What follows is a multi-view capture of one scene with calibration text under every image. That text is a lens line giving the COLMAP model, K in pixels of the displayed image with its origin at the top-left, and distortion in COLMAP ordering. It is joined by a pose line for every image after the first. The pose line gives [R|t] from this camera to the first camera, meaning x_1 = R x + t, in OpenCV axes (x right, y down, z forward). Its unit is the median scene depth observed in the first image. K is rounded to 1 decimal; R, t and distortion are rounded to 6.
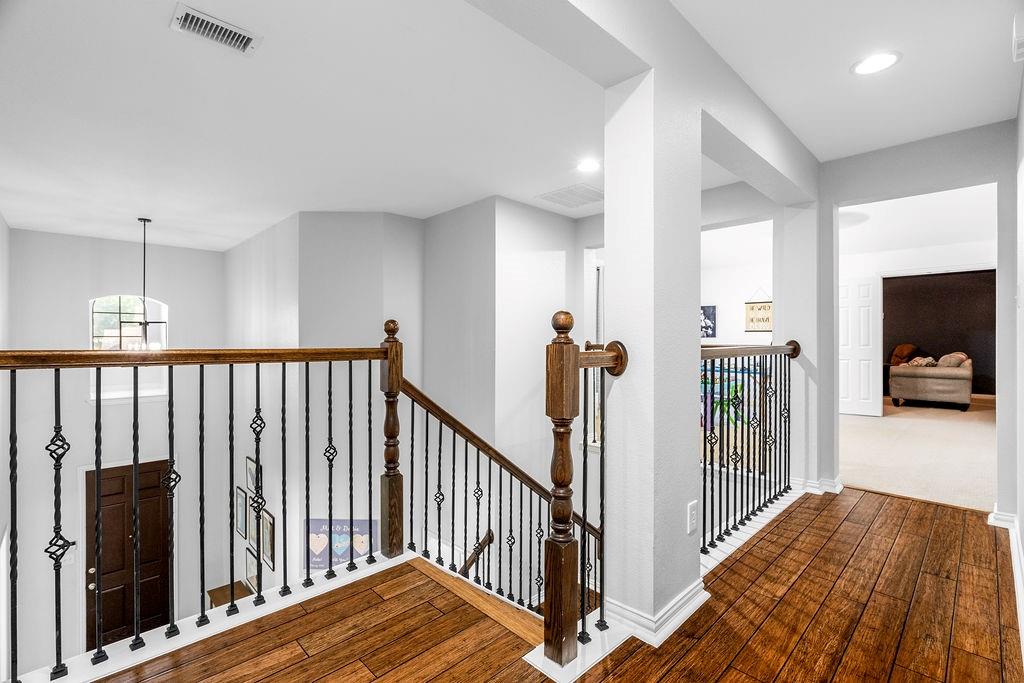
lens RADIAL K [[468.5, 0, 513.1], [0, 468.5, 342.6], [0, 0, 1]] dist [-0.001011, -0.000054]
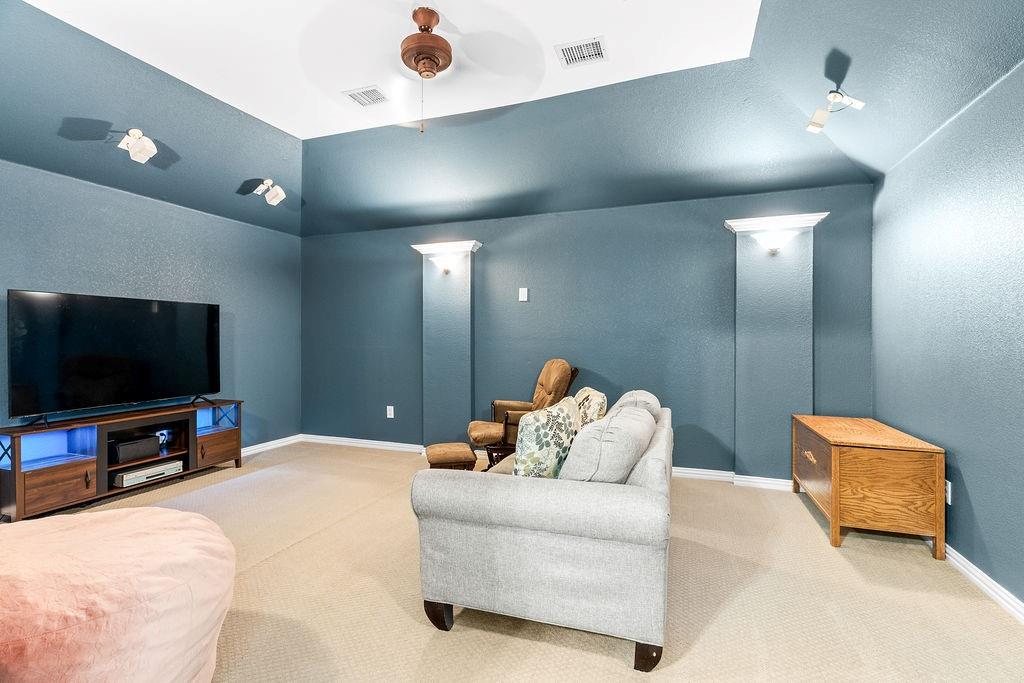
lens RADIAL K [[468.5, 0, 512.4], [0, 468.5, 340.1], [0, 0, 1]] dist [-0.001011, -0.000054]
pose [[0.903380, 0.002161, 0.428836, 0.779429], [-0.003458, 0.999992, 0.002245, -0.019638], [-0.428827, -0.003511, 0.903380, 0.792353]]
